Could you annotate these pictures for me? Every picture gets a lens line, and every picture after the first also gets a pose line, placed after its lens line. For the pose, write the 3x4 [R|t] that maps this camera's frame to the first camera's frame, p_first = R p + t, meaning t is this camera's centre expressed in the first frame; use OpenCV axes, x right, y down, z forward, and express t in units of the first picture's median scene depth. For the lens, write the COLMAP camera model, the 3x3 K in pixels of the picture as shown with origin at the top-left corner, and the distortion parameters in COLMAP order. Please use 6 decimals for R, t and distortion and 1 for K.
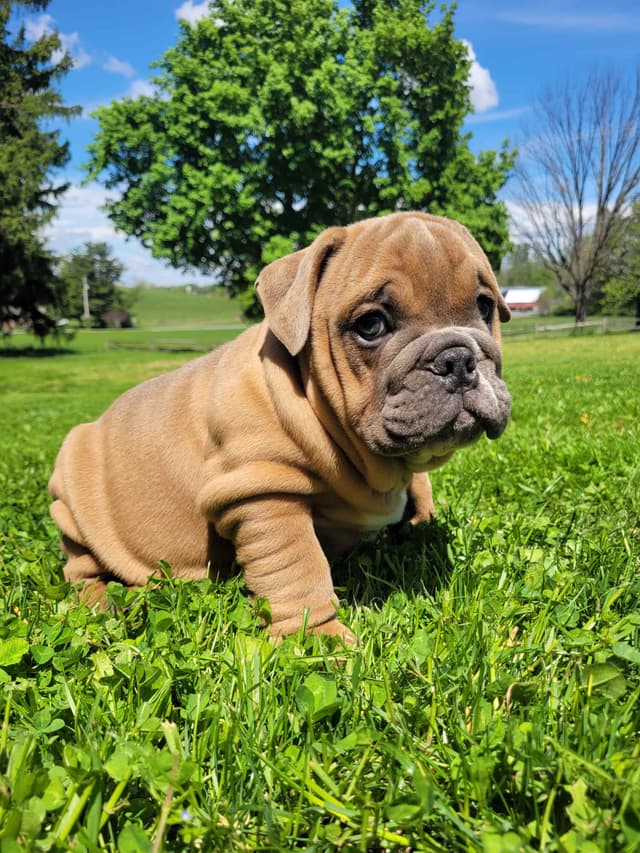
lens RADIAL K [[645.8, 0, 328.5], [0, 645.8, 416.2], [0, 0, 1]] dist [0.015161, -0.027367]
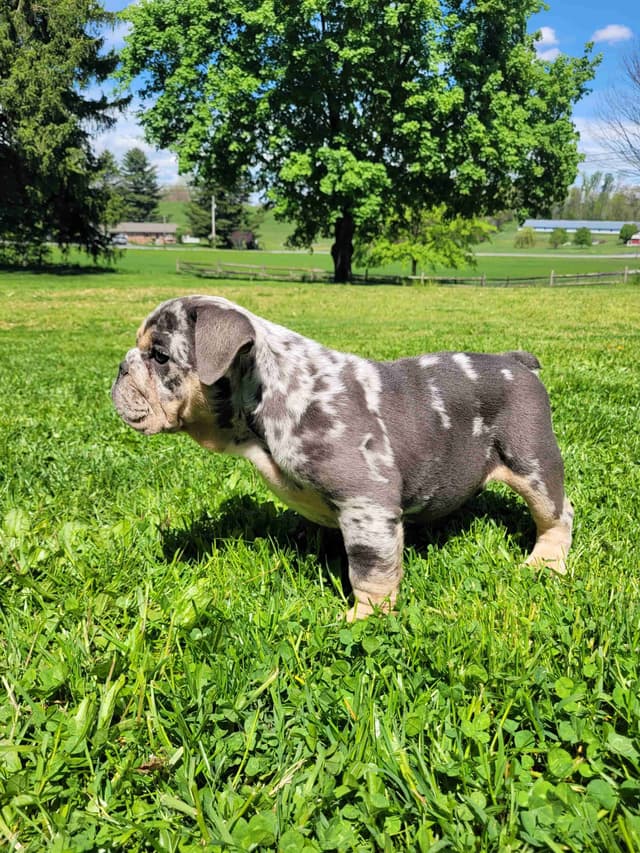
lens RADIAL K [[645.8, 0, 328.4], [0, 645.8, 419.0], [0, 0, 1]] dist [0.015161, -0.027367]
pose [[0.978672, 0.094282, -0.182514, 0.155394], [-0.073321, 0.990257, 0.118381, -0.021566], [0.191897, -0.102474, 0.976051, 0.085937]]
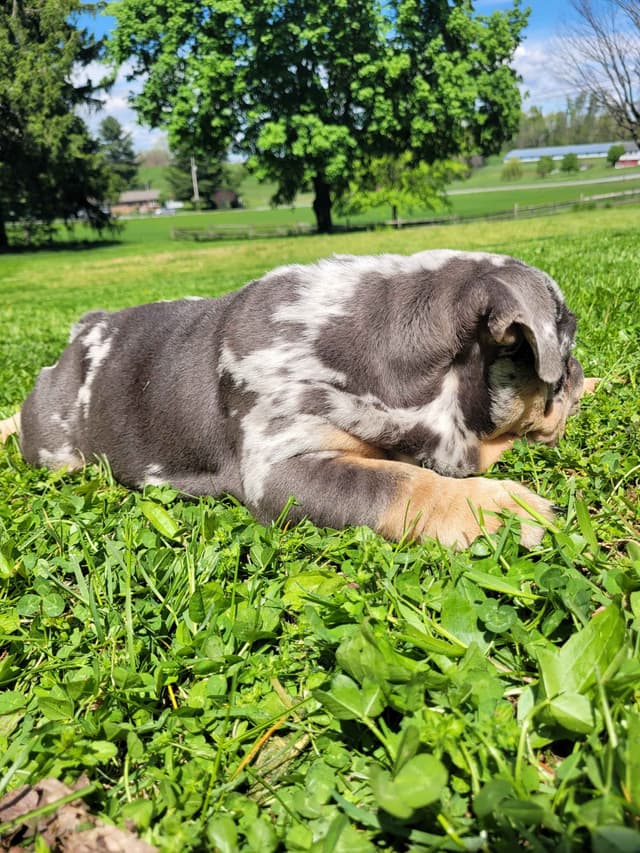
lens RADIAL K [[645.8, 0, 323.6], [0, 645.8, 419.2], [0, 0, 1]] dist [0.015161, -0.027367]
pose [[0.981640, 0.016886, -0.189992, 0.196748], [0.019409, 0.982061, 0.187563, -0.005768], [0.189751, -0.187807, 0.963703, -0.070420]]
